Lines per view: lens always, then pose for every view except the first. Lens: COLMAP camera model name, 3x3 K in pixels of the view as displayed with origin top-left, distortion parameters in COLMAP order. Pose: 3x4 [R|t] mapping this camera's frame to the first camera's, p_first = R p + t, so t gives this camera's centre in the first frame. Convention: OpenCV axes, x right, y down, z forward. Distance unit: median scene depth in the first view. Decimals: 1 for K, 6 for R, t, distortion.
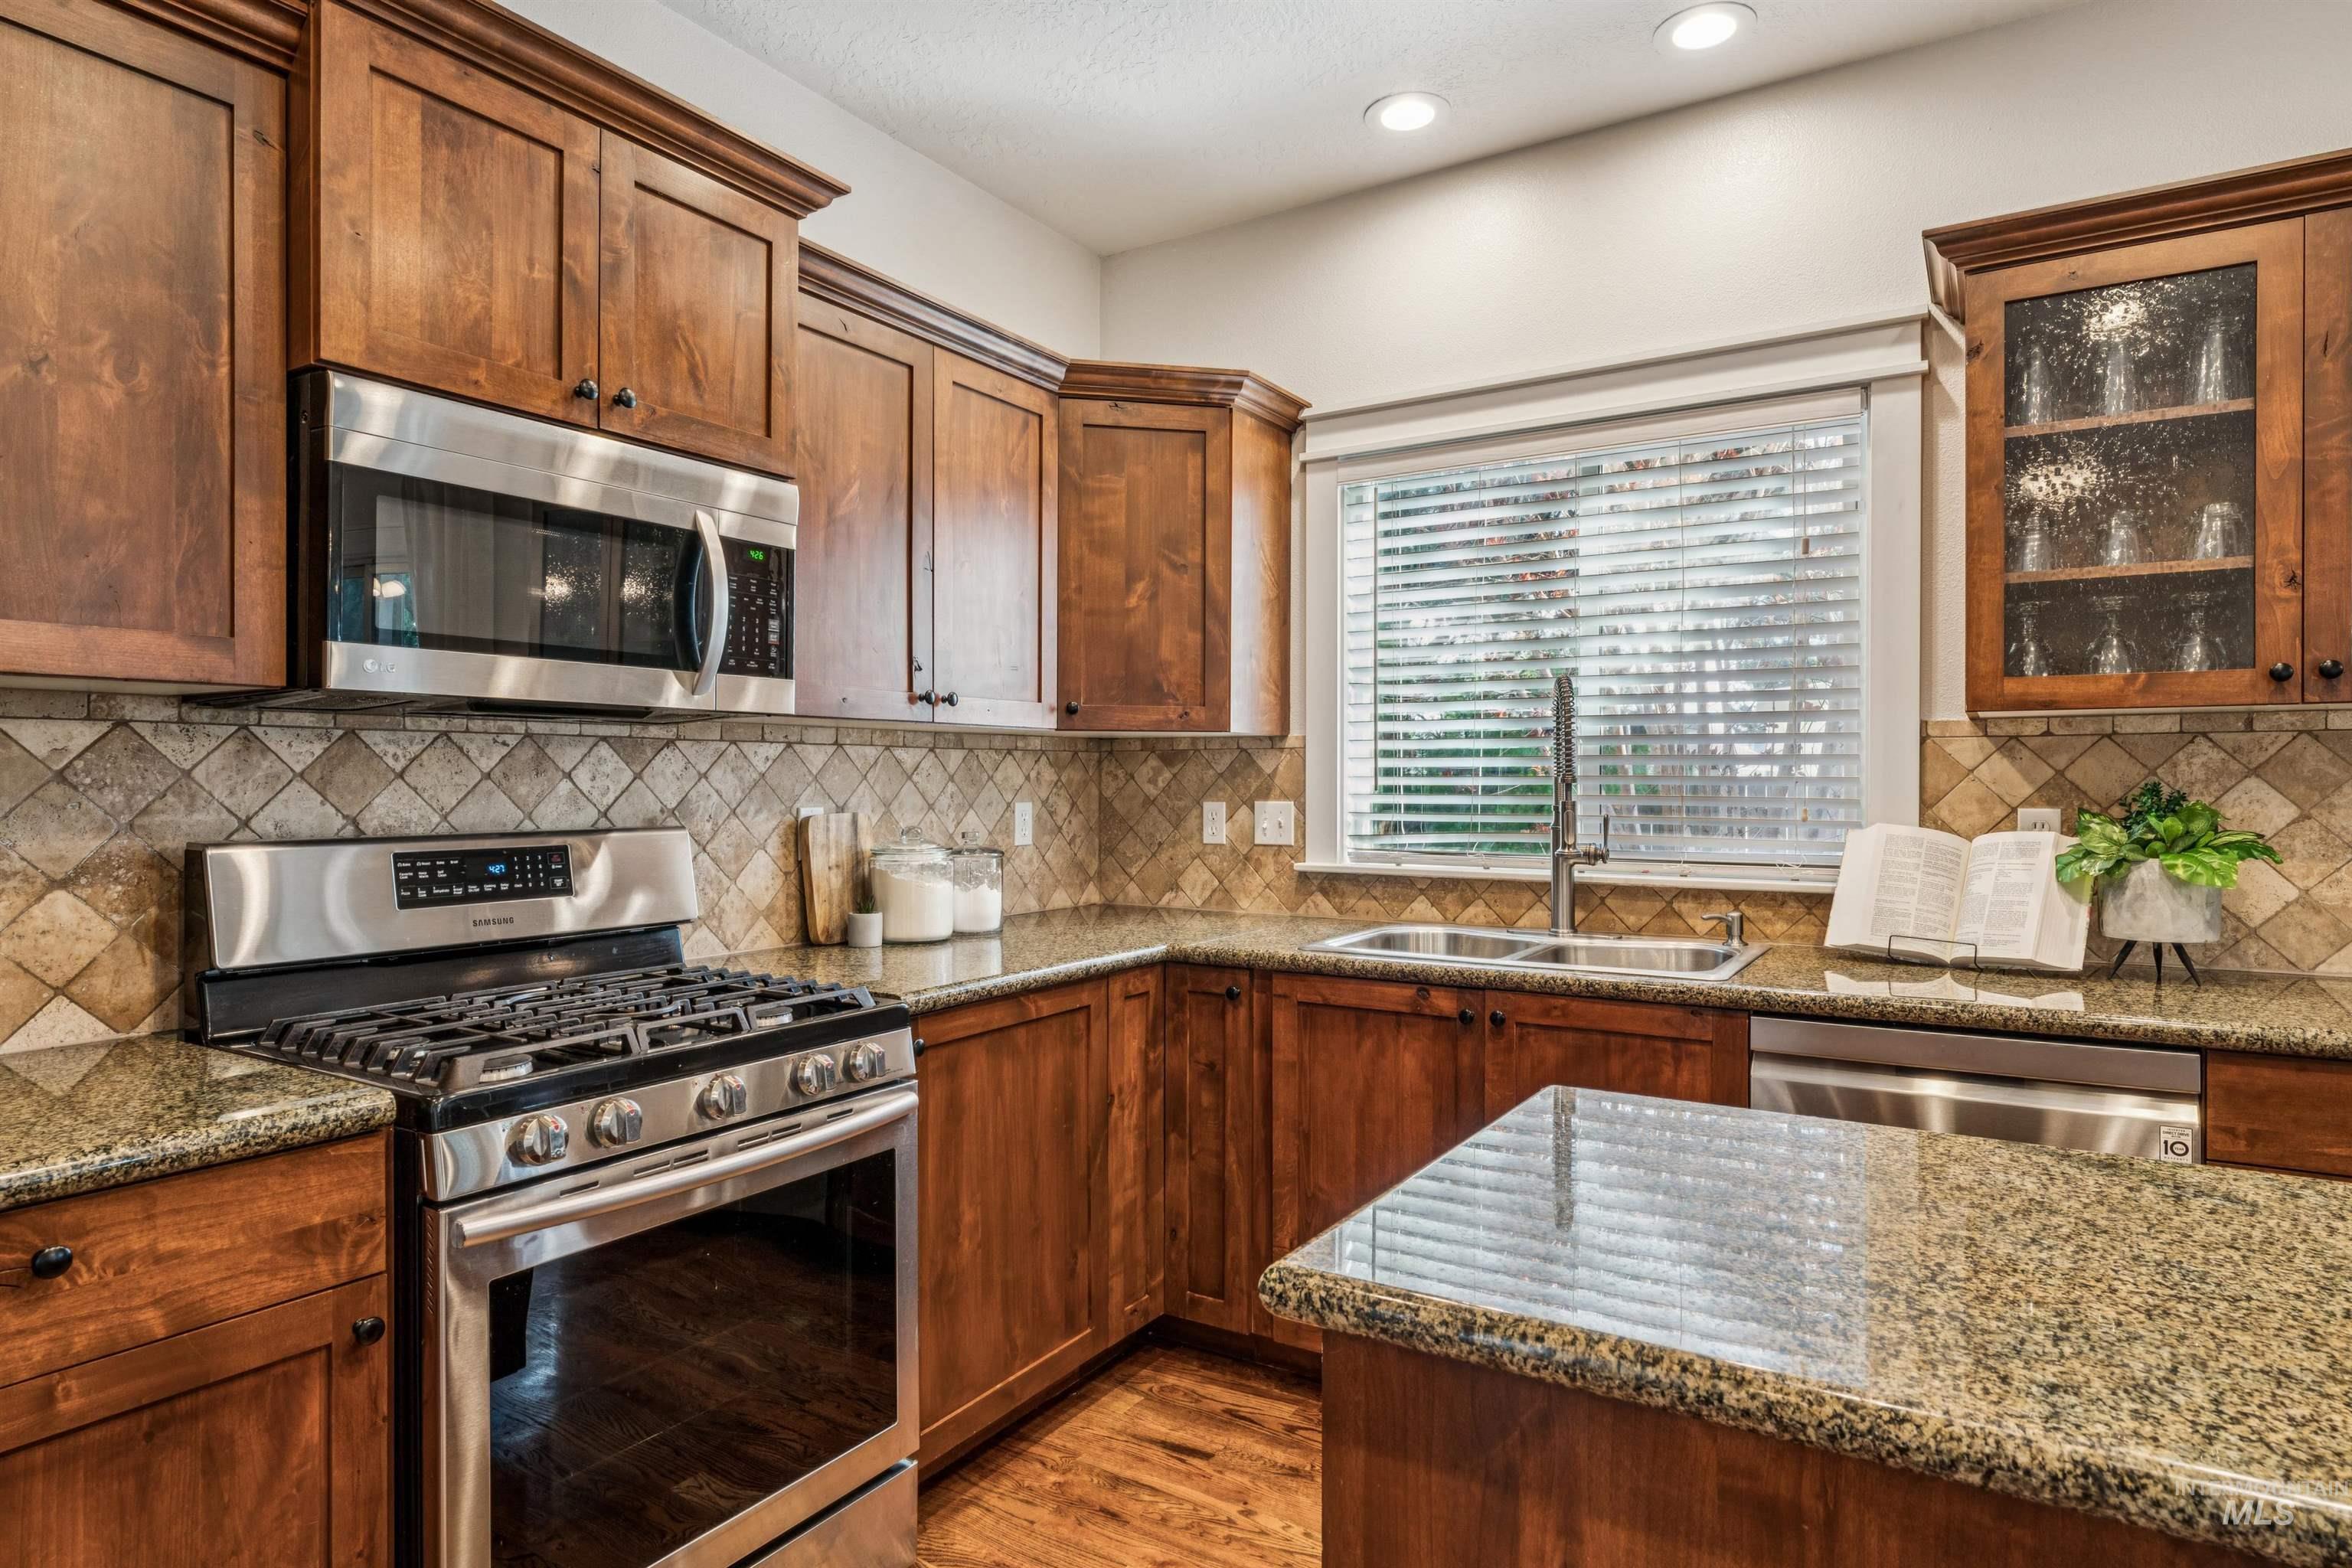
lens RADIAL K [[1311.3, 0, 1182.4], [0, 1311.3, 783.9], [0, 0, 1]] dist [0.000306, 0.001044]
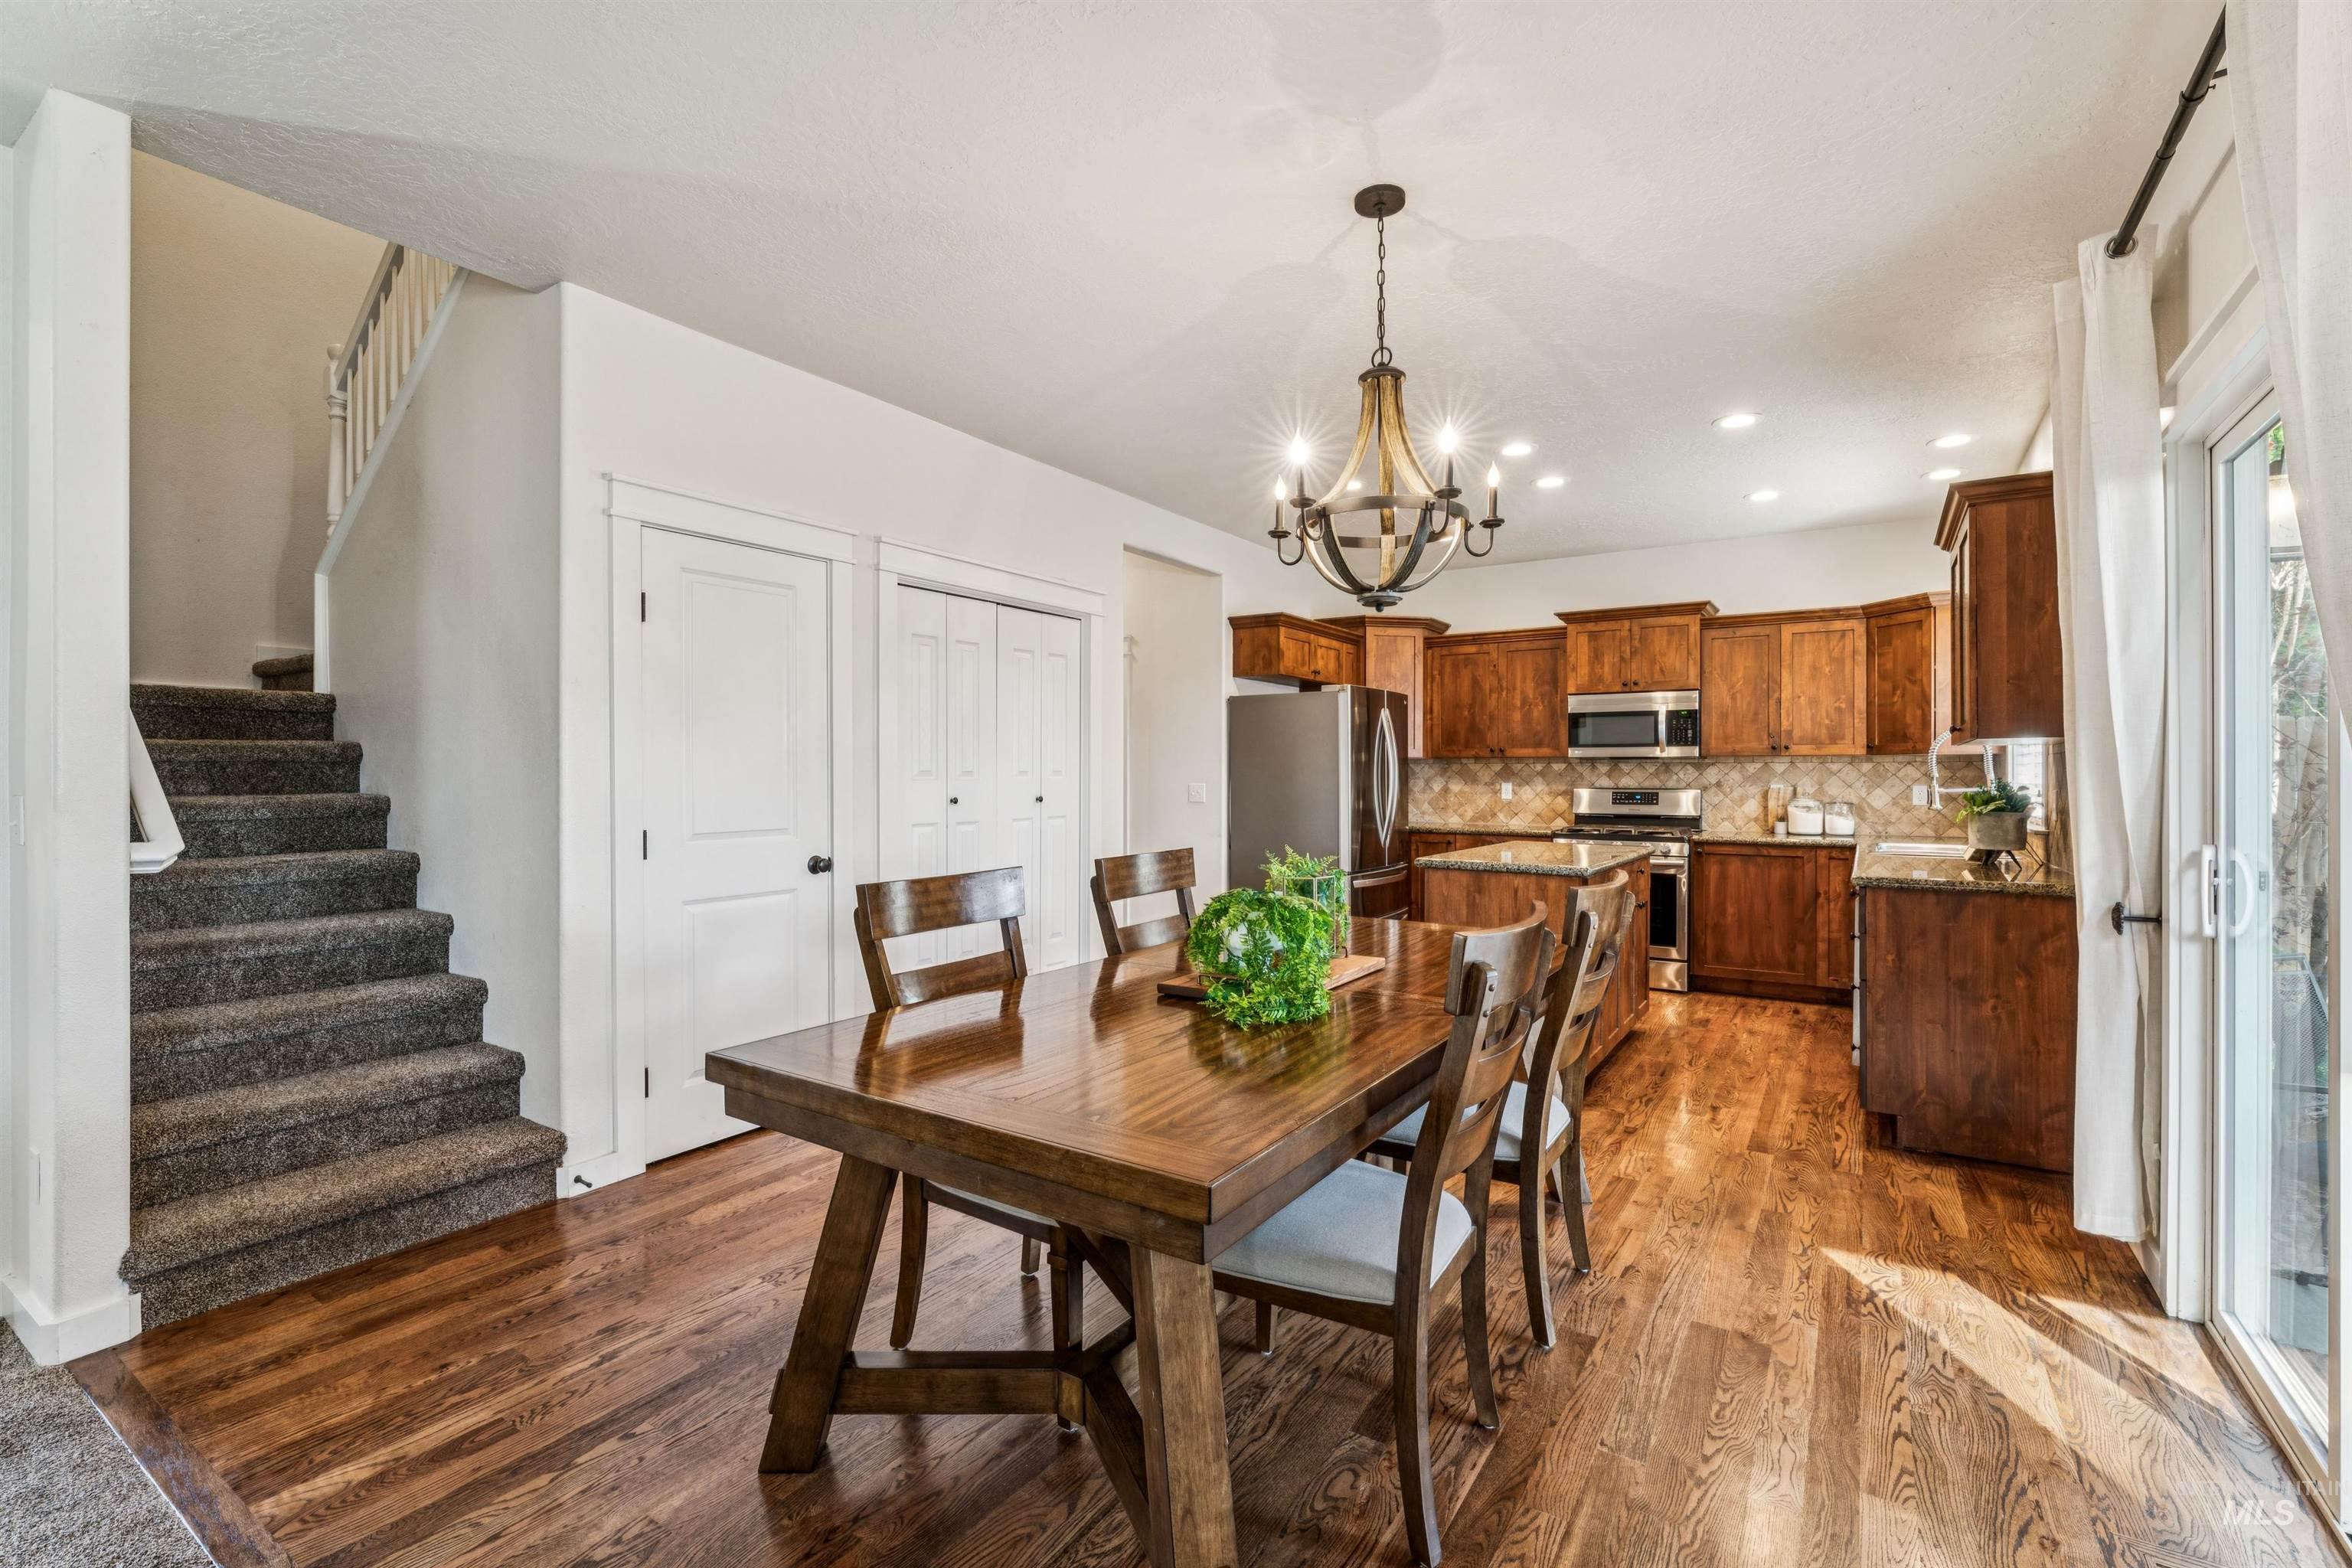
lens RADIAL K [[1022.4, 0, 1175.7], [0, 1022.4, 772.3], [0, 0, 1]] dist [-0.007757, 0.002878]
pose [[-0.035305, -0.002416, -0.999374, 2.265803], [-0.005153, 0.999984, -0.002235, 0.002351], [0.999363, 0.005071, -0.035317, -0.264475]]
